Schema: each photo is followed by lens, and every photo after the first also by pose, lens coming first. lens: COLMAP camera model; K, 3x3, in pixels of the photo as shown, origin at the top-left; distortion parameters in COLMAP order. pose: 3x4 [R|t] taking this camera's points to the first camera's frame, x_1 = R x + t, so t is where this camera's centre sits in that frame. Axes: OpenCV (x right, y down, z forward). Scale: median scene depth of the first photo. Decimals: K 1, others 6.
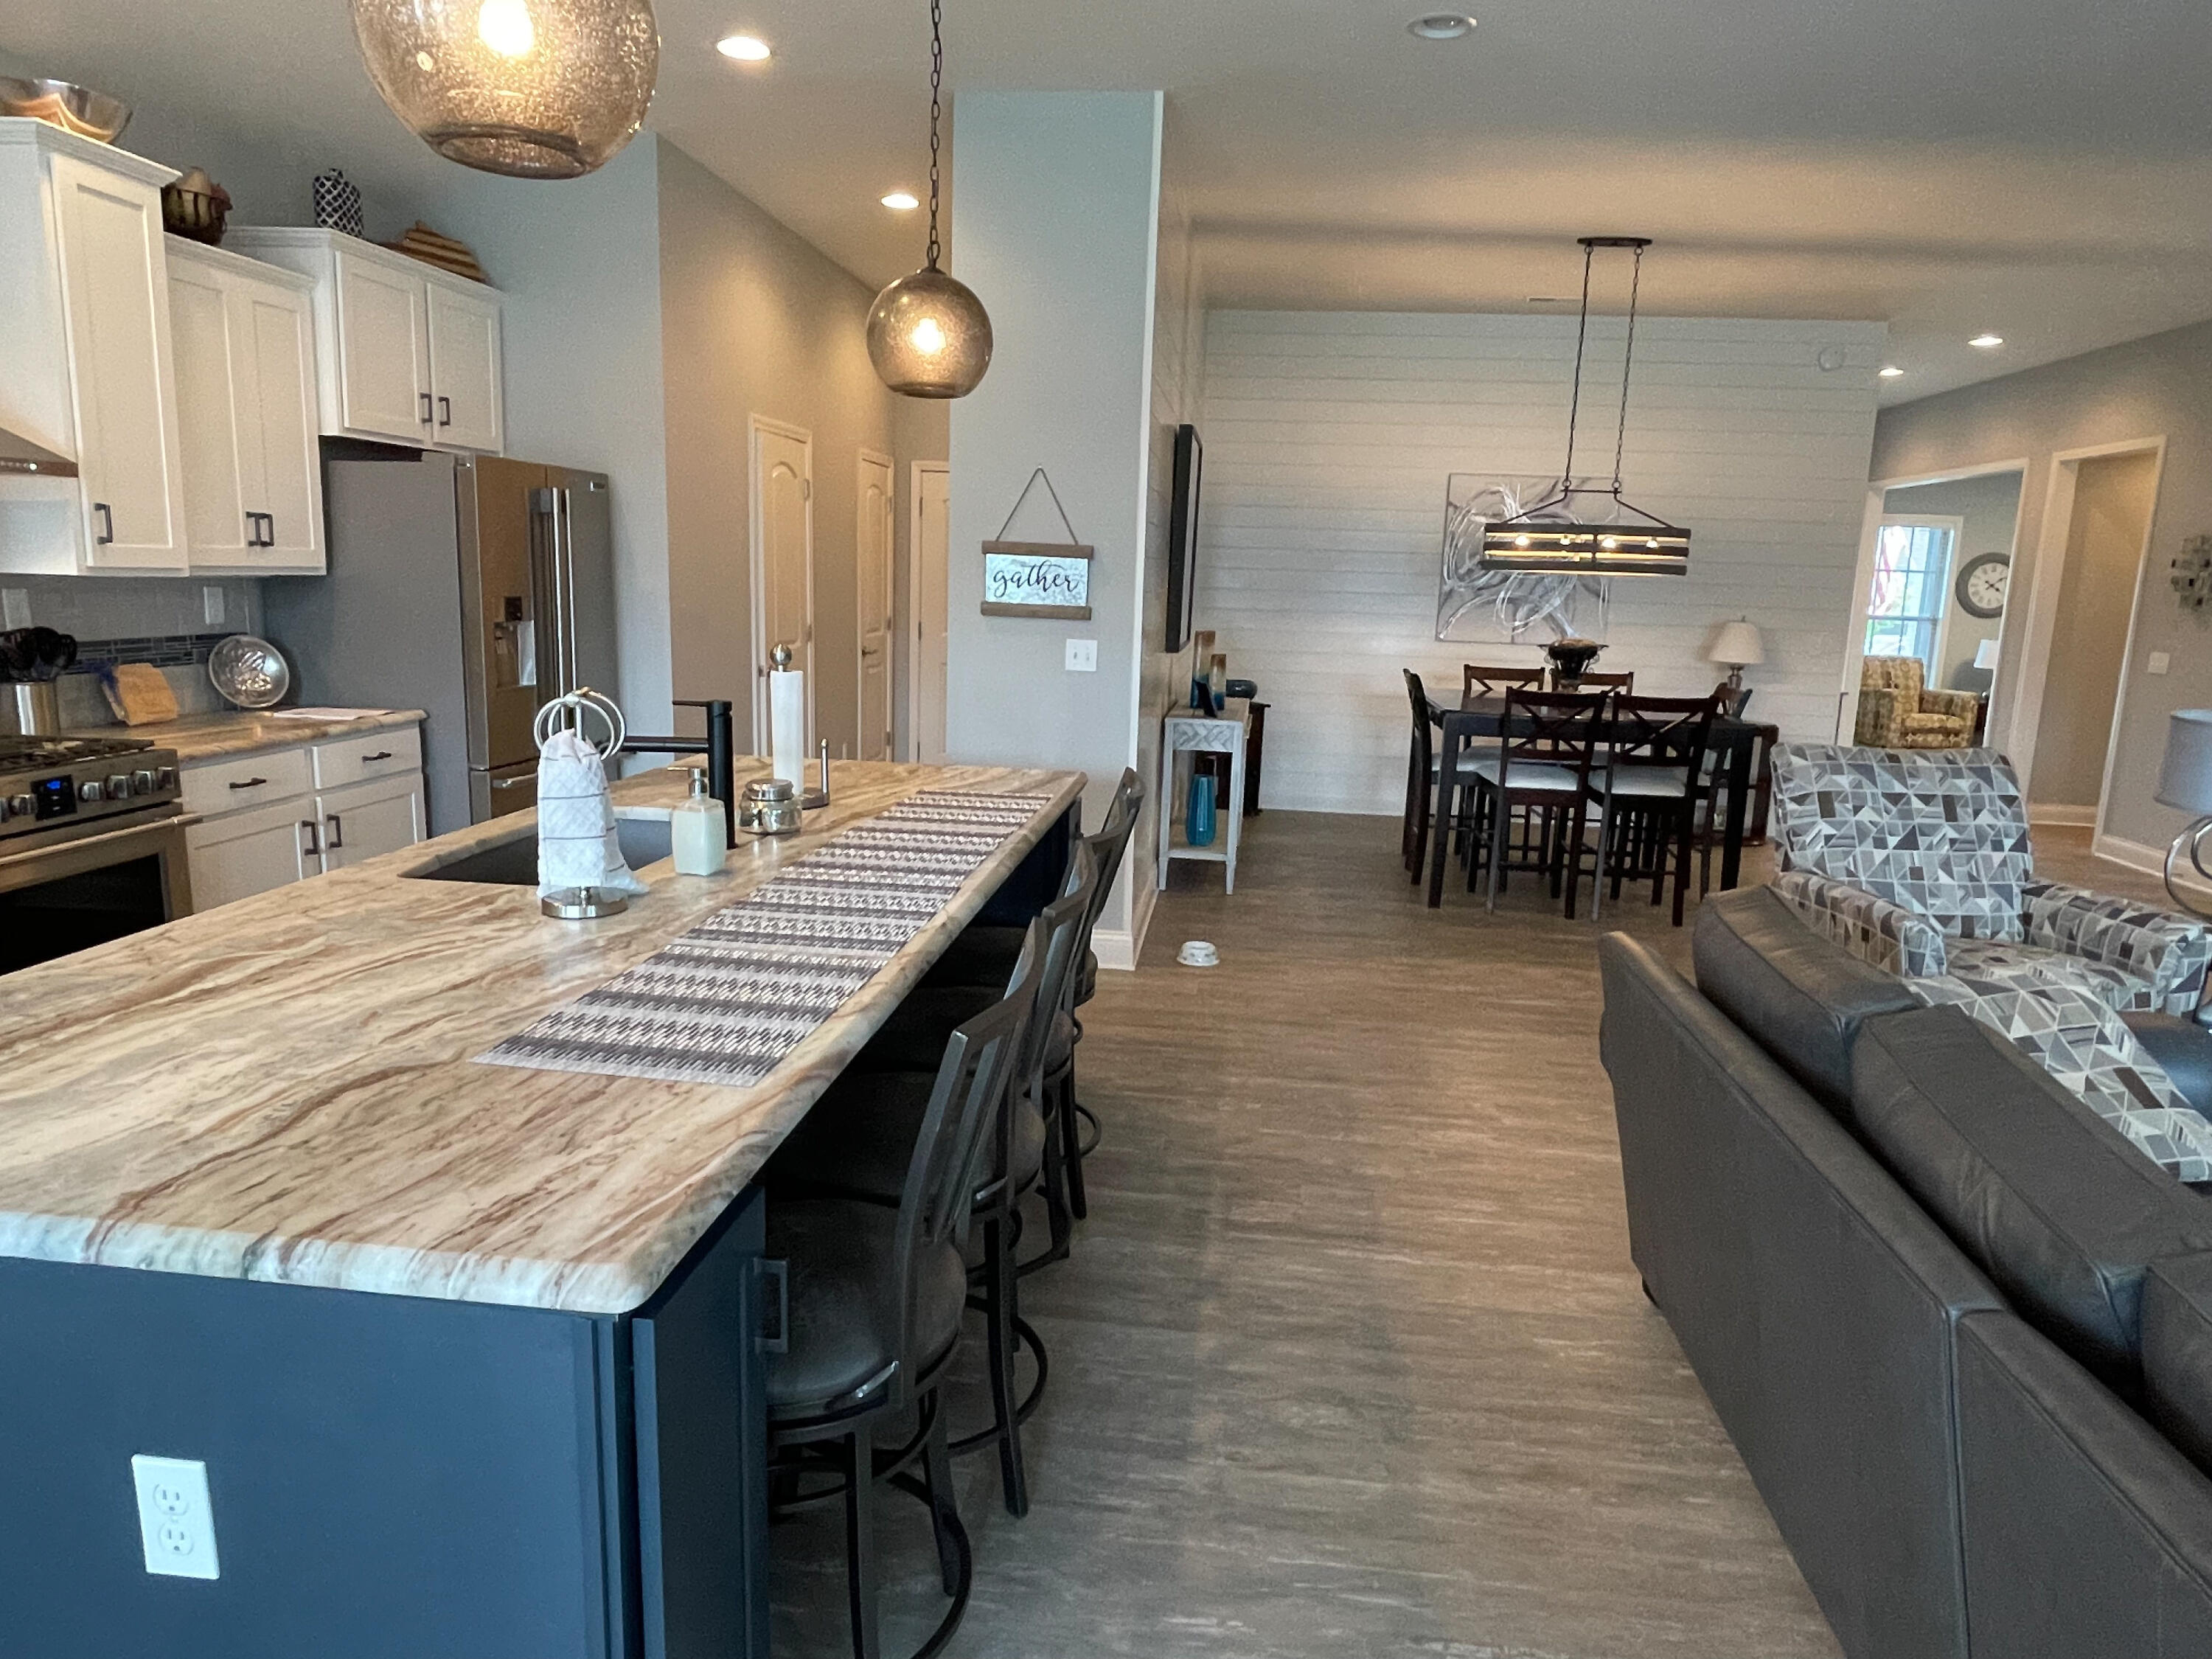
lens RADIAL K [[1378.9, 0, 1106.0], [0, 1378.9, 829.5], [0, 0, 1]] dist [-0.001810, -0.002152]
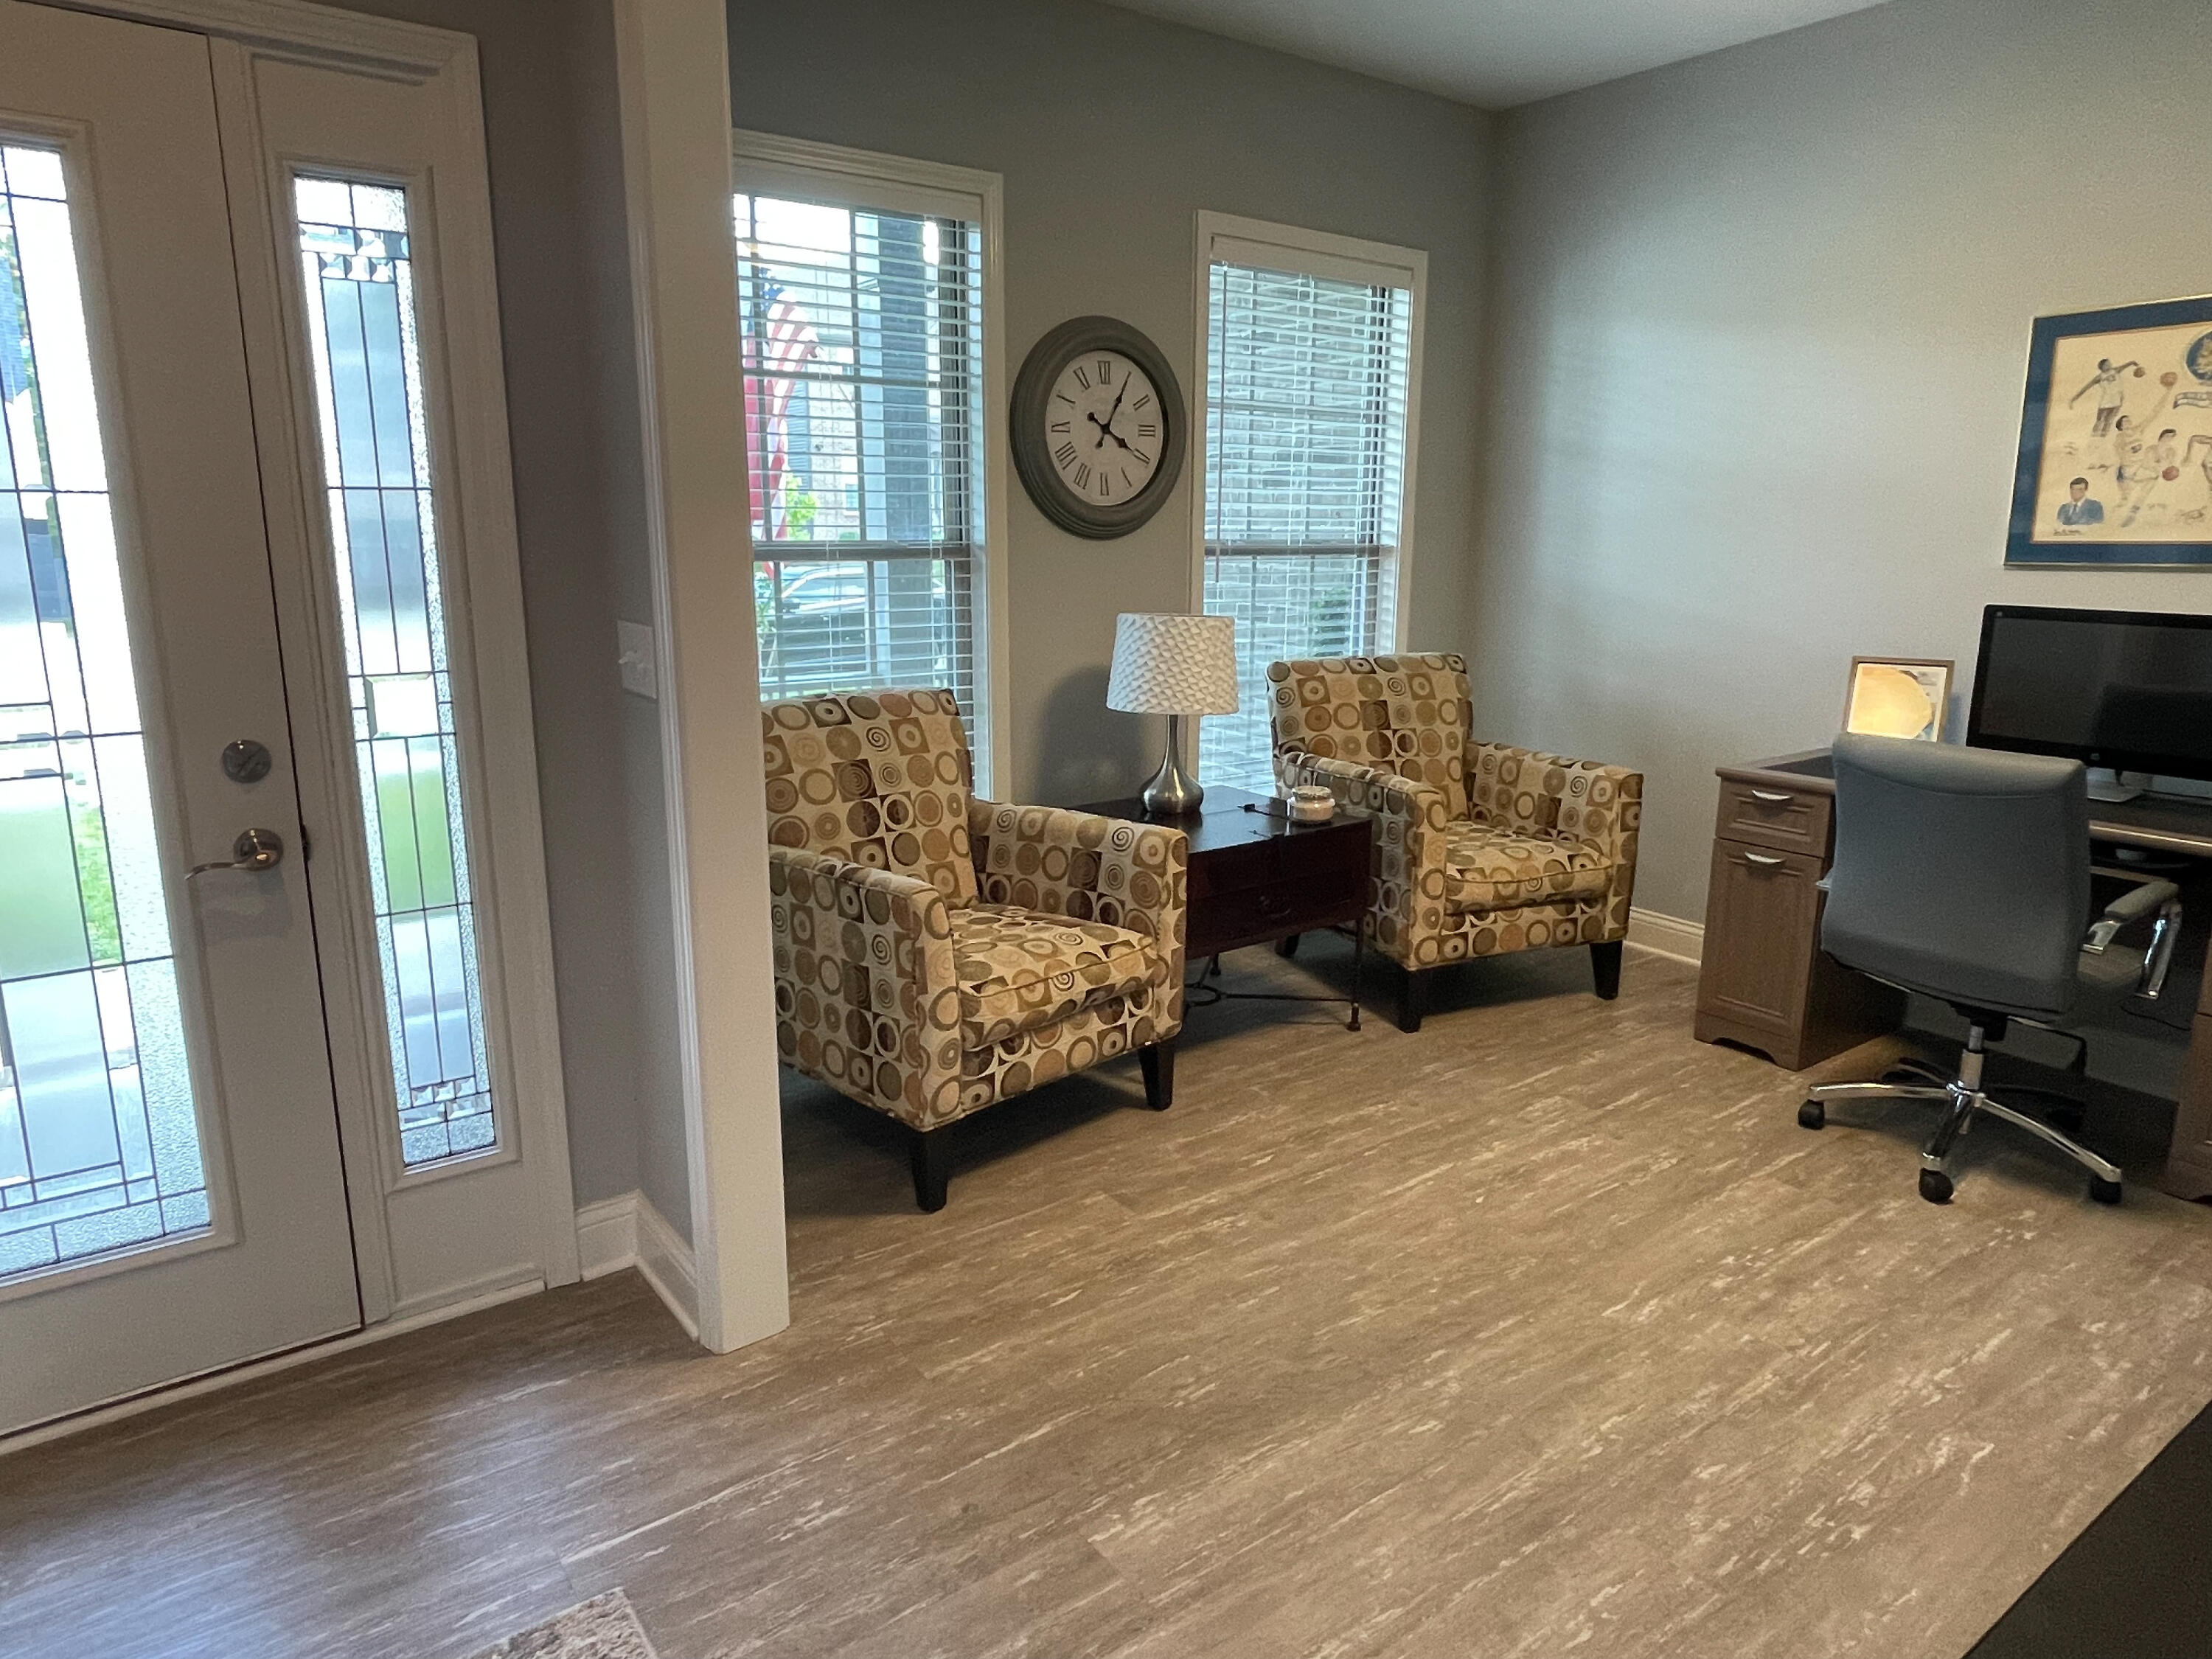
lens RADIAL K [[1378.9, 0, 1106.0], [0, 1378.9, 829.5], [0, 0, 1]] dist [-0.001810, -0.002152]
pose [[0.737677, -0.170856, 0.653177, 0.501719], [0.141233, 0.985096, 0.098174, -0.140113], [-0.660216, 0.019830, 0.750814, 0.902923]]
